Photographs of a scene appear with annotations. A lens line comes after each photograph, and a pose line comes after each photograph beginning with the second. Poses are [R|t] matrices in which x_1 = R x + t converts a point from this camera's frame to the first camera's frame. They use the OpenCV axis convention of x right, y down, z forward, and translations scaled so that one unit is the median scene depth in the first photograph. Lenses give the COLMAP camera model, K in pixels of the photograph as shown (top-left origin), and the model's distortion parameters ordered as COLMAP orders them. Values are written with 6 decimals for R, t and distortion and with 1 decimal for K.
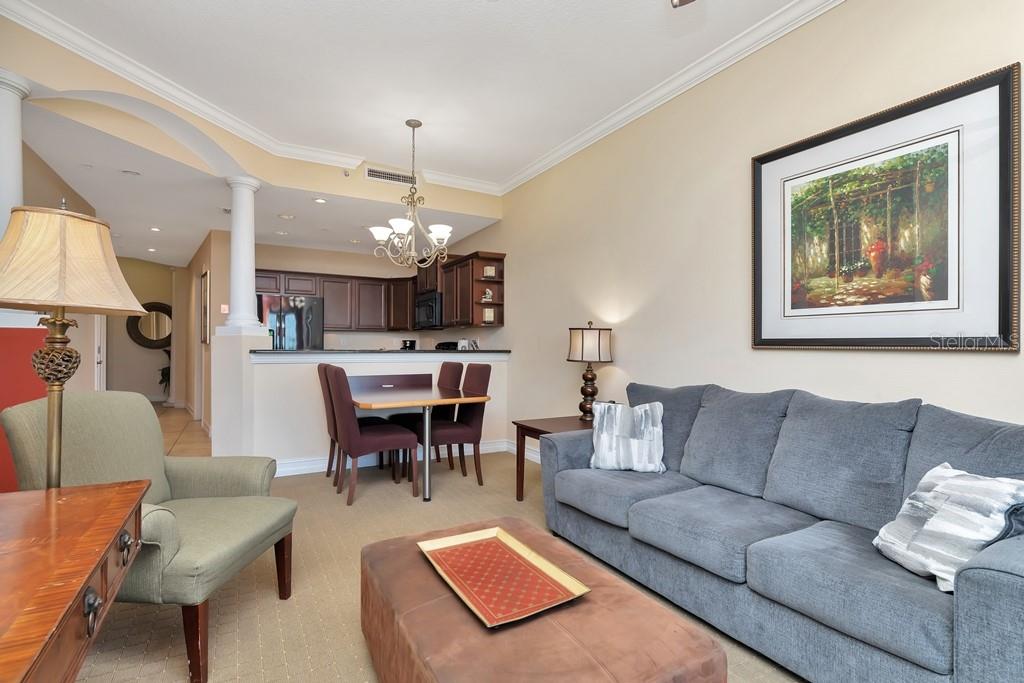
lens RADIAL K [[485.3, 0, 506.6], [0, 485.3, 347.9], [0, 0, 1]] dist [-0.002549, -0.000644]
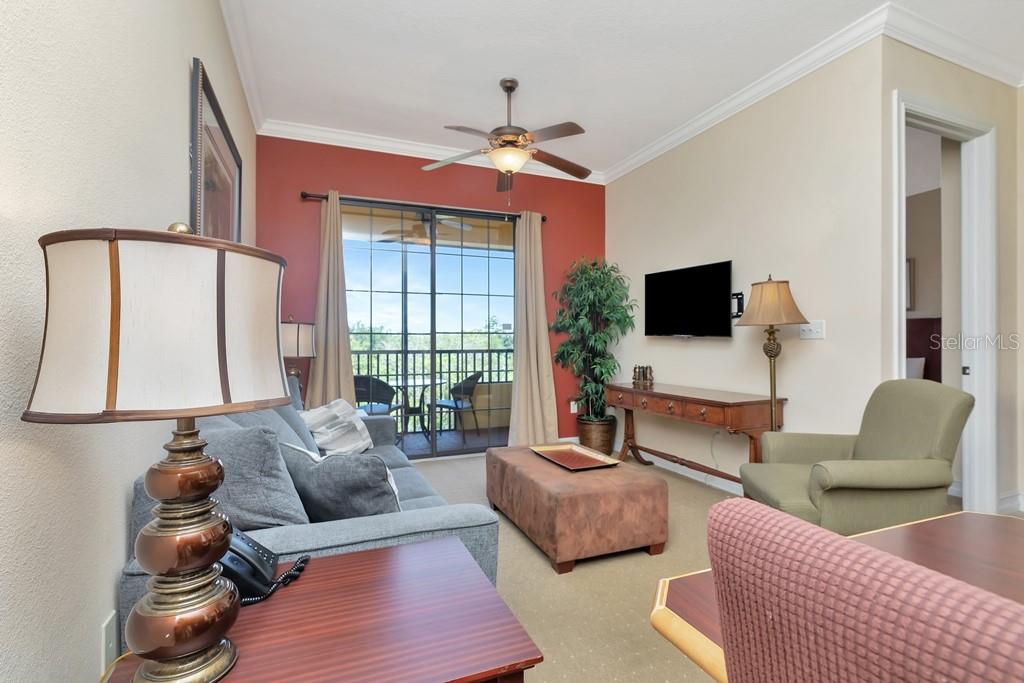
lens RADIAL K [[474.4, 0, 506.0], [0, 474.4, 326.7], [0, 0, 1]] dist [-0.000685, -0.000127]
pose [[-0.992473, 0.000263, 0.122465, 0.004879], [-0.002914, 0.999664, -0.025763, -0.004840], [-0.122431, -0.025926, -0.992138, 1.194751]]
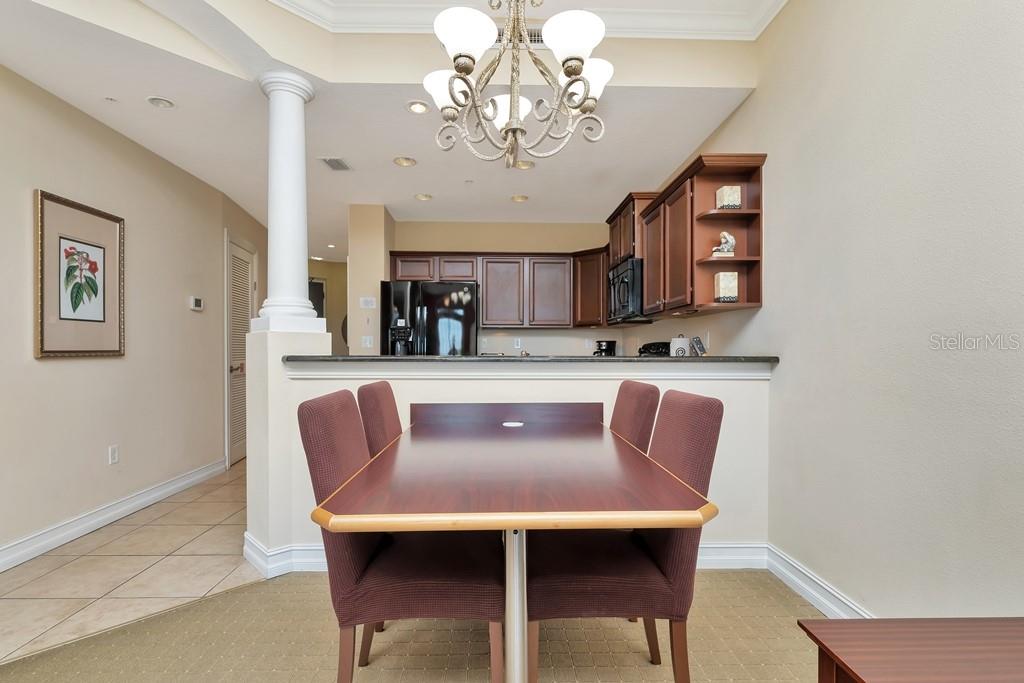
lens RADIAL K [[485.3, 0, 506.6], [0, 485.3, 347.9], [0, 0, 1]] dist [-0.002549, -0.000644]
pose [[0.885040, -0.003547, -0.465501, -0.008235], [0.000696, 0.999980, -0.006295, -0.002250], [0.465514, 0.005247, 0.885025, 0.655596]]
